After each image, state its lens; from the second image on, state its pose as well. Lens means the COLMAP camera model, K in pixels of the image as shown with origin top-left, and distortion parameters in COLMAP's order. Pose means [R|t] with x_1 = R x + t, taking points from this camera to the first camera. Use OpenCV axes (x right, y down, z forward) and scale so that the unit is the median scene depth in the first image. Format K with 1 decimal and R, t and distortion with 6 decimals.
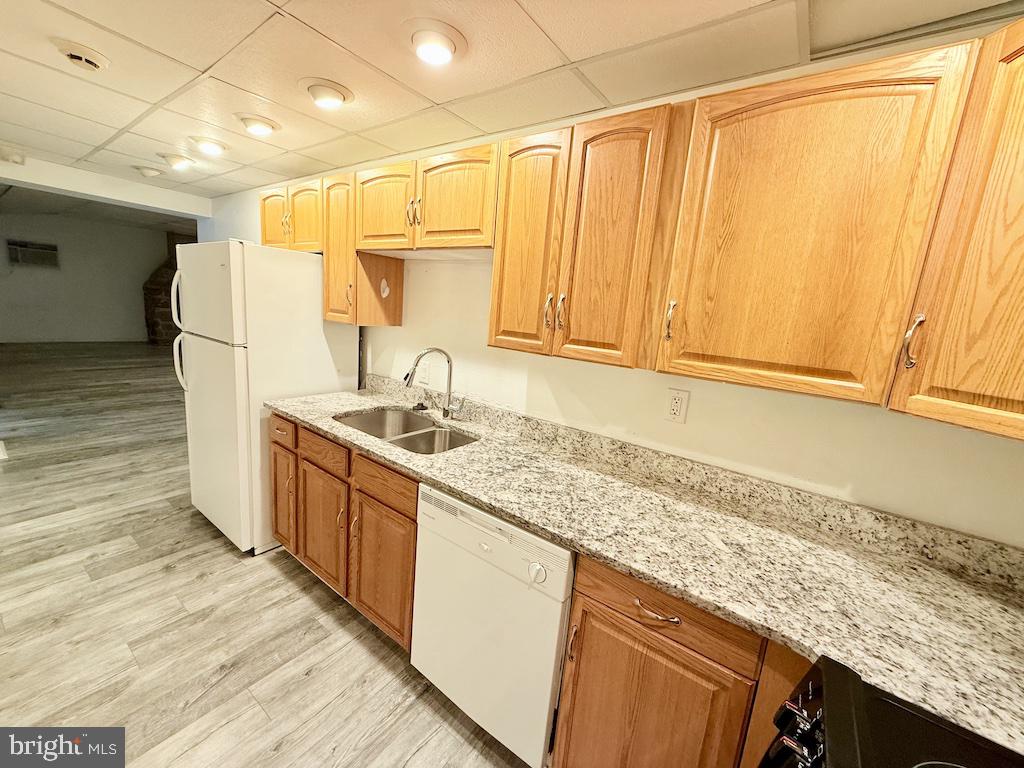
lens RADIAL K [[410.6, 0, 513.2], [0, 410.6, 382.0], [0, 0, 1]] dist [-0.001221, -0.000435]
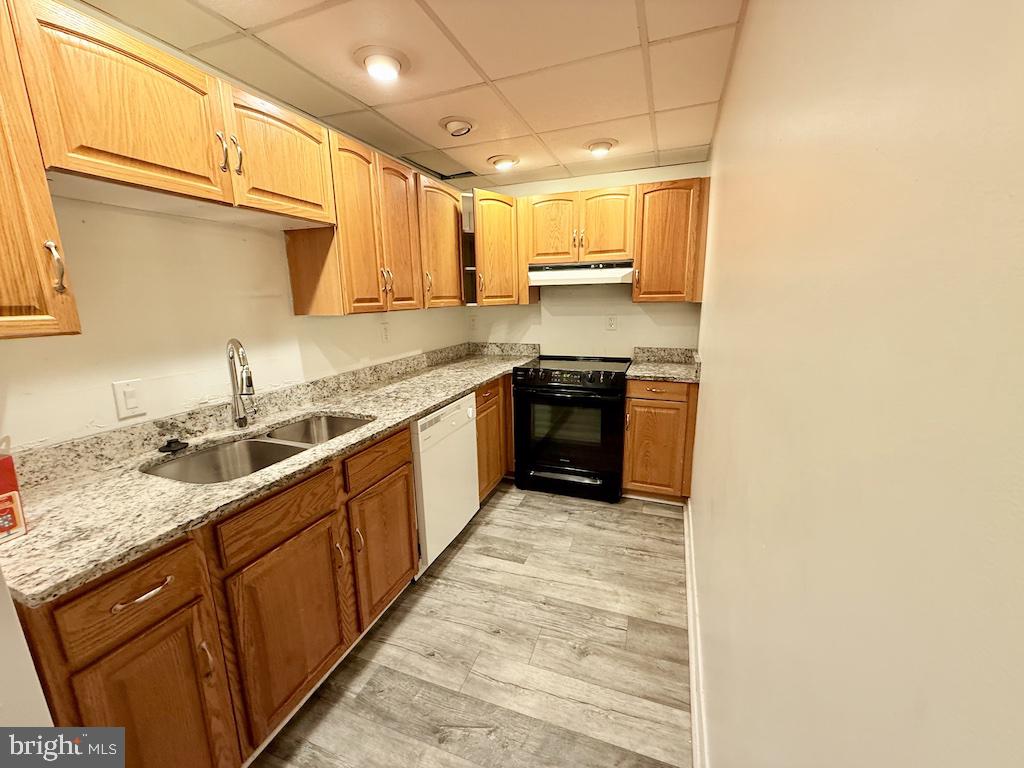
lens RADIAL K [[410.6, 0, 513.2], [0, 410.6, 382.0], [0, 0, 1]] dist [-0.001221, -0.000435]
pose [[-0.281367, -0.274862, 0.919393, -1.336247], [0.164361, 0.930137, 0.328375, -0.219436], [-0.945419, 0.243507, -0.216533, 0.889210]]
